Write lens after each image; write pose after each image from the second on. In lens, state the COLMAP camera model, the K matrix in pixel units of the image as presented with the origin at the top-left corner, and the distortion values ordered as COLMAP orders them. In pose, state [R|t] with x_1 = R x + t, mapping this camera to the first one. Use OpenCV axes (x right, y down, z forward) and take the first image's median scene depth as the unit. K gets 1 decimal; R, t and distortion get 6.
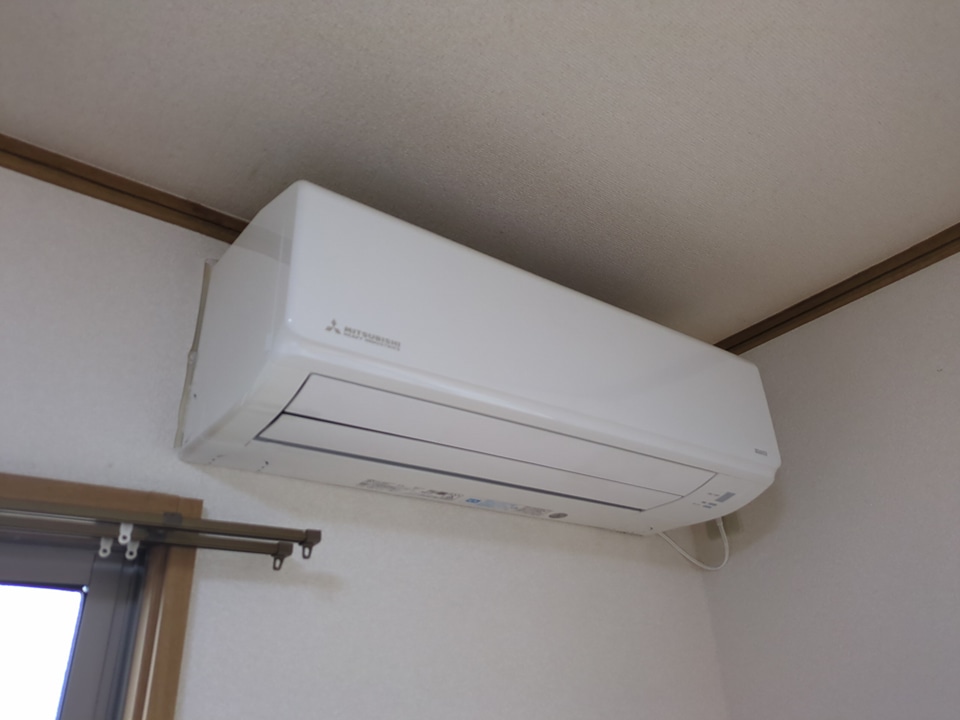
lens RADIAL K [[713.2, 0, 481.7], [0, 713.2, 364.0], [0, 0, 1]] dist [0.020449, -0.005025]
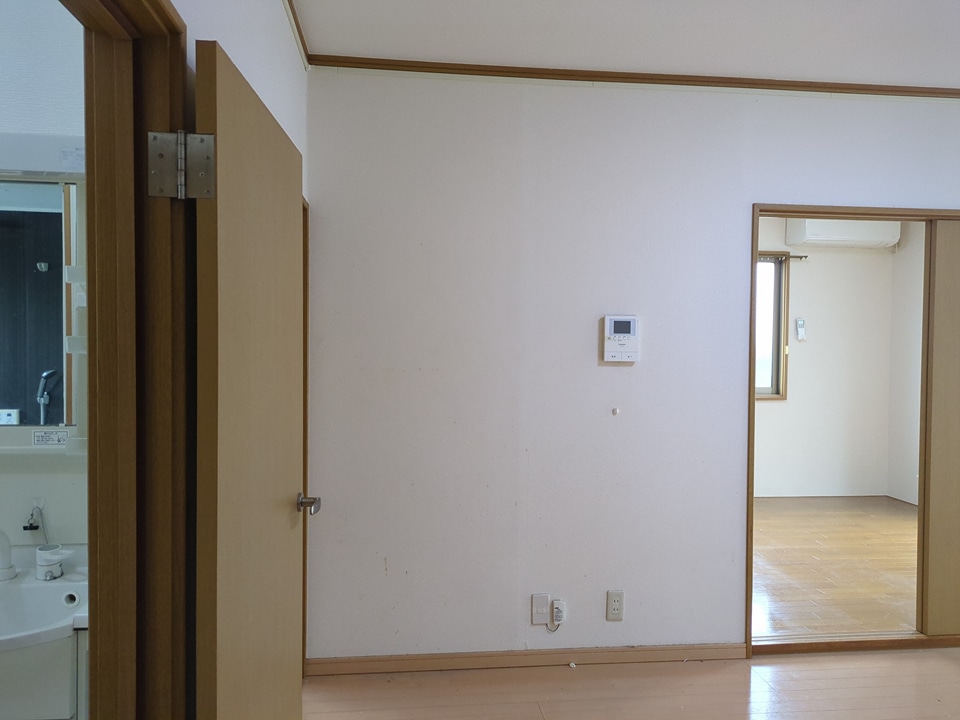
lens RADIAL K [[713.2, 0, 481.7], [0, 713.2, 364.0], [0, 0, 1]] dist [0.020449, -0.005025]
pose [[0.864874, 0.066866, -0.497516, 0.600472], [0.182201, 0.881689, 0.435232, -2.534007], [0.467757, -0.467069, 0.750367, -6.442718]]
